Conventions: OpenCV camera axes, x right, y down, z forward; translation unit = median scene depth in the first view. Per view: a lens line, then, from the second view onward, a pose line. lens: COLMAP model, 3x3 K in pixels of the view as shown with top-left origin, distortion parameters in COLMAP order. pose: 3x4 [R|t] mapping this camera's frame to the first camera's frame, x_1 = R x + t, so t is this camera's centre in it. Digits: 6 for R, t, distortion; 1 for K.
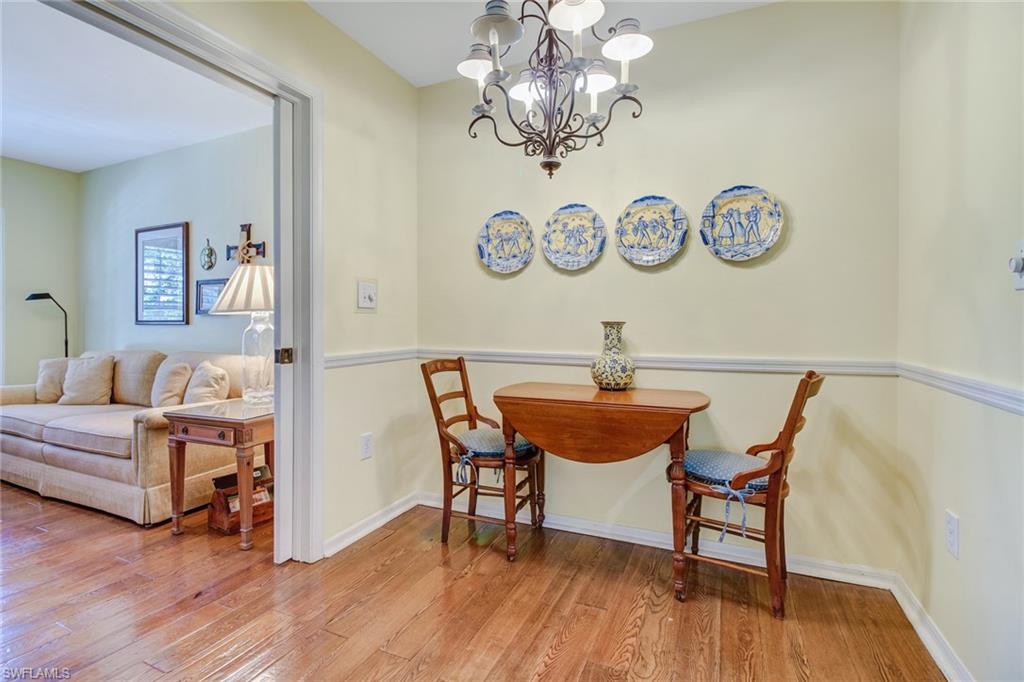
lens RADIAL K [[493.7, 0, 506.3], [0, 493.7, 329.9], [0, 0, 1]] dist [0.002181, -0.013935]
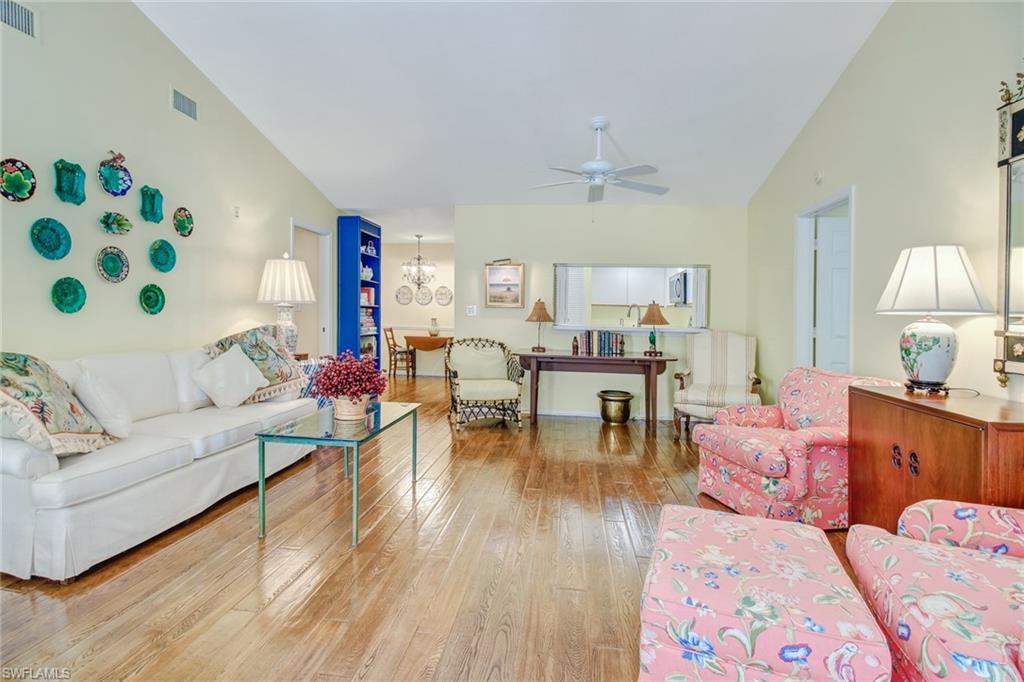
lens RADIAL K [[510.4, 0, 512.0], [0, 510.4, 318.4], [0, 0, 1]] dist [-0.000104, -0.000149]
pose [[0.961088, 0.005983, 0.276176, -0.183744], [-0.005612, 0.999982, -0.002134, -0.006407], [-0.276184, 0.000502, 0.961105, -1.831248]]
